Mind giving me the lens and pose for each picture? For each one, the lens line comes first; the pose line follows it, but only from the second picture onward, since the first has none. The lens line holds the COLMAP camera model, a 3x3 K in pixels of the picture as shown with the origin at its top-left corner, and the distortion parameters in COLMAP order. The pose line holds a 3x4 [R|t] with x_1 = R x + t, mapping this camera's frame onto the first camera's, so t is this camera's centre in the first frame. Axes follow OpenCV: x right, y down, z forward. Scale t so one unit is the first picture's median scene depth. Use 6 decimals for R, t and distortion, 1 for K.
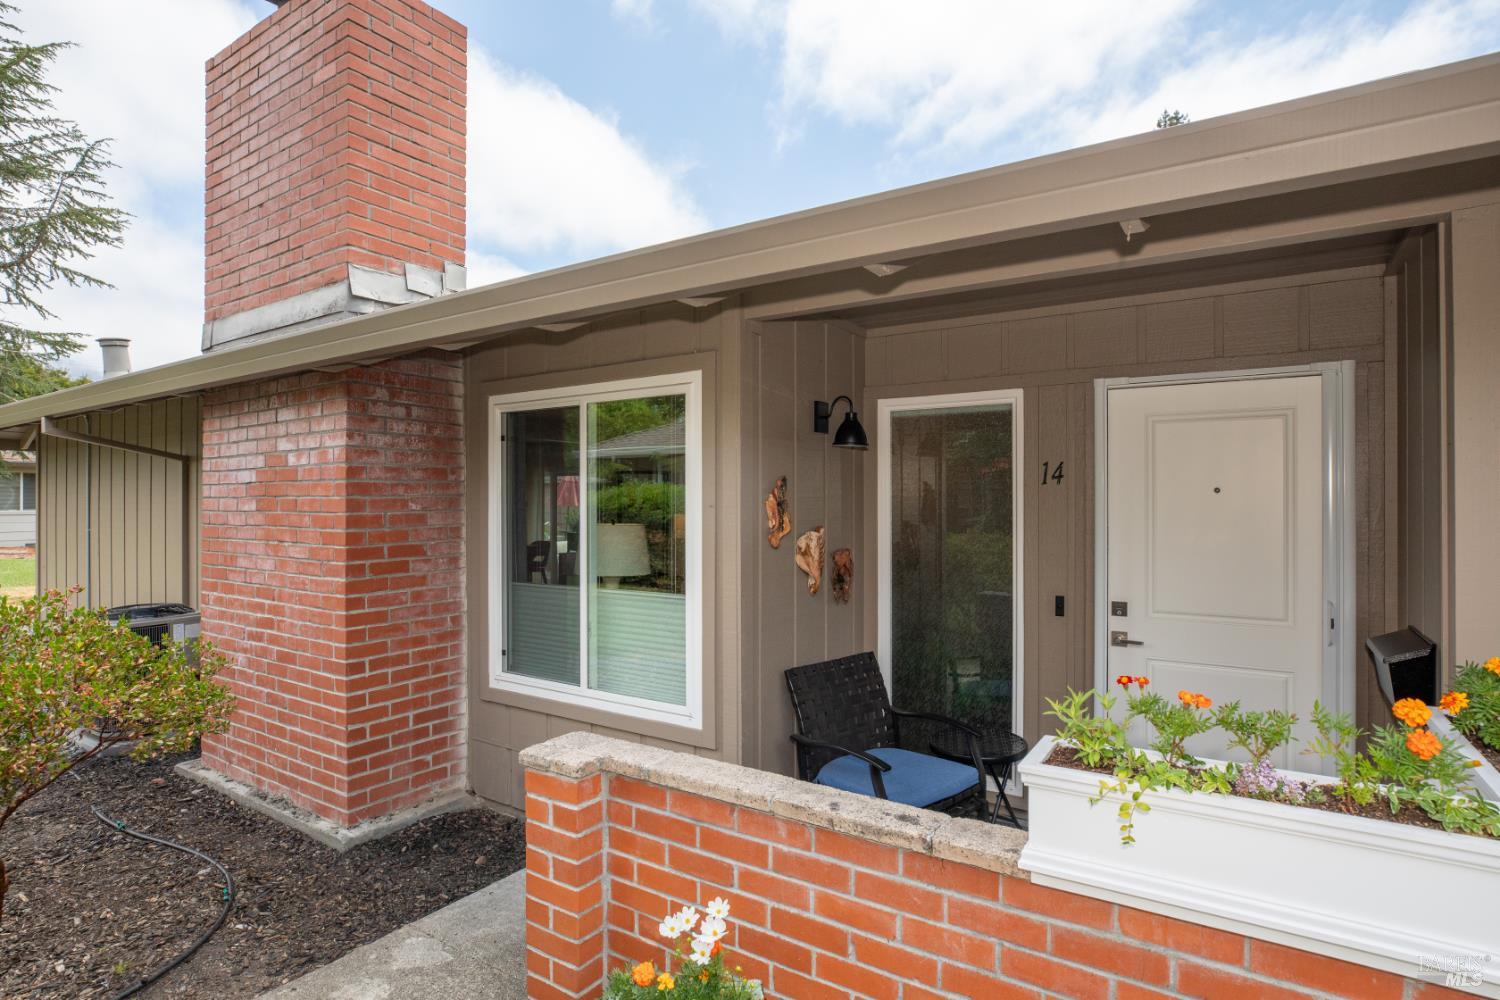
lens RADIAL K [[783.5, 0, 750.0], [0, 783.5, 500.0], [0, 0, 1]] dist [-0.004193, -0.000243]
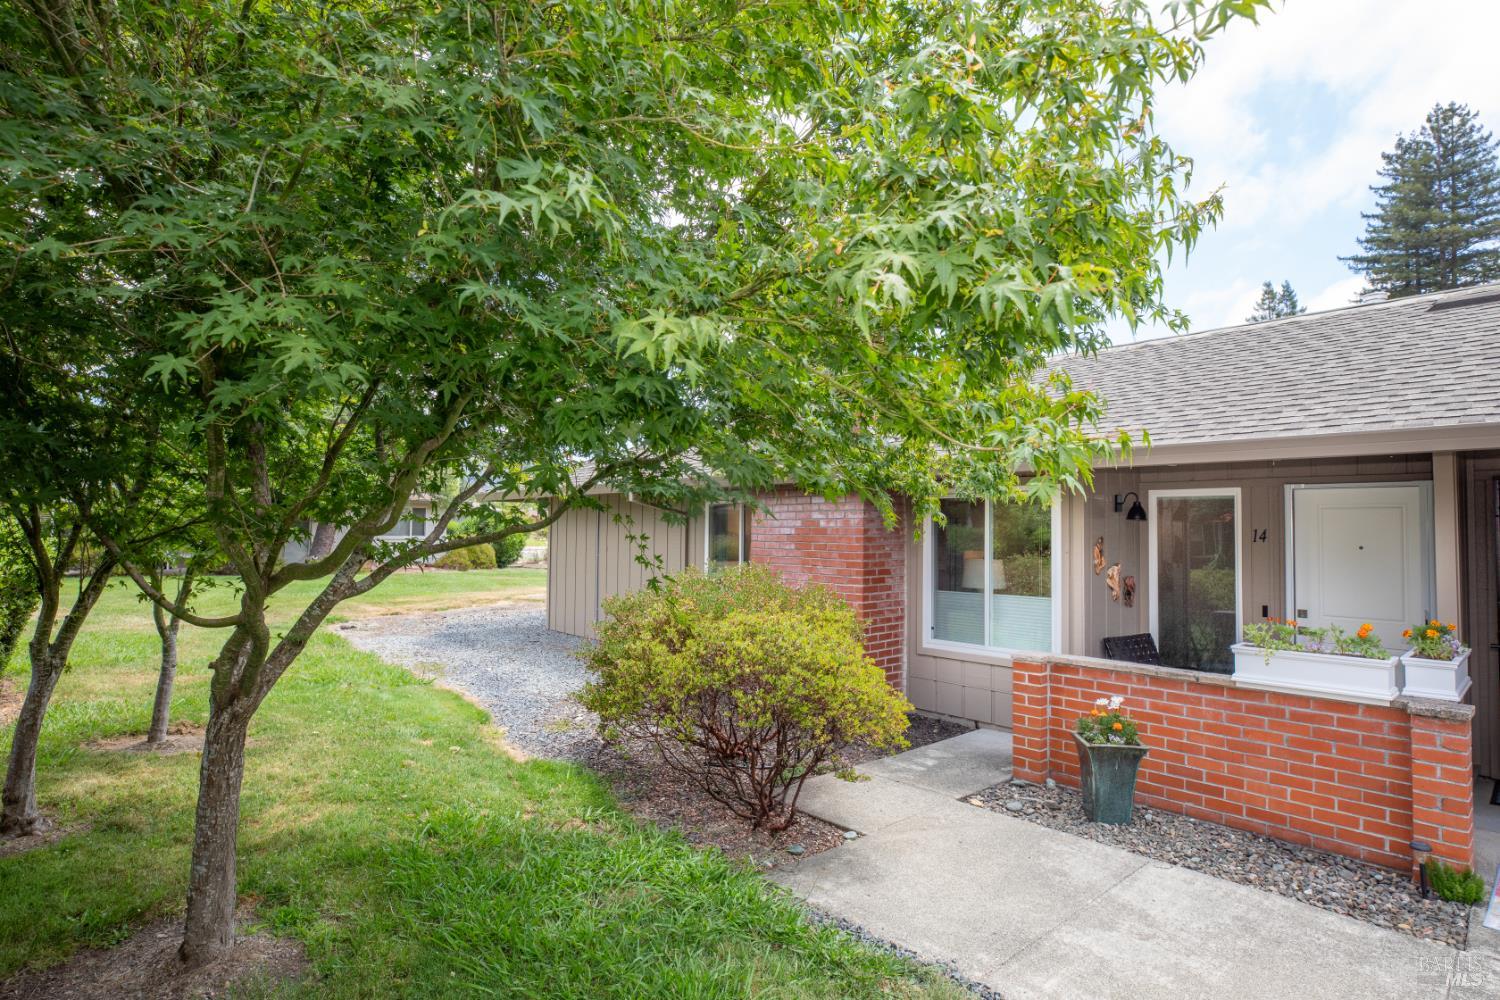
lens RADIAL K [[818.9, 0, 750.0], [0, 818.9, 500.0], [0, 0, 1]] dist [0.003015, 0.000574]
pose [[0.974260, 0.002165, -0.225419, -0.320865], [-0.009867, 0.999405, -0.033046, -0.043113], [0.225213, 0.034420, 0.973701, -1.073334]]
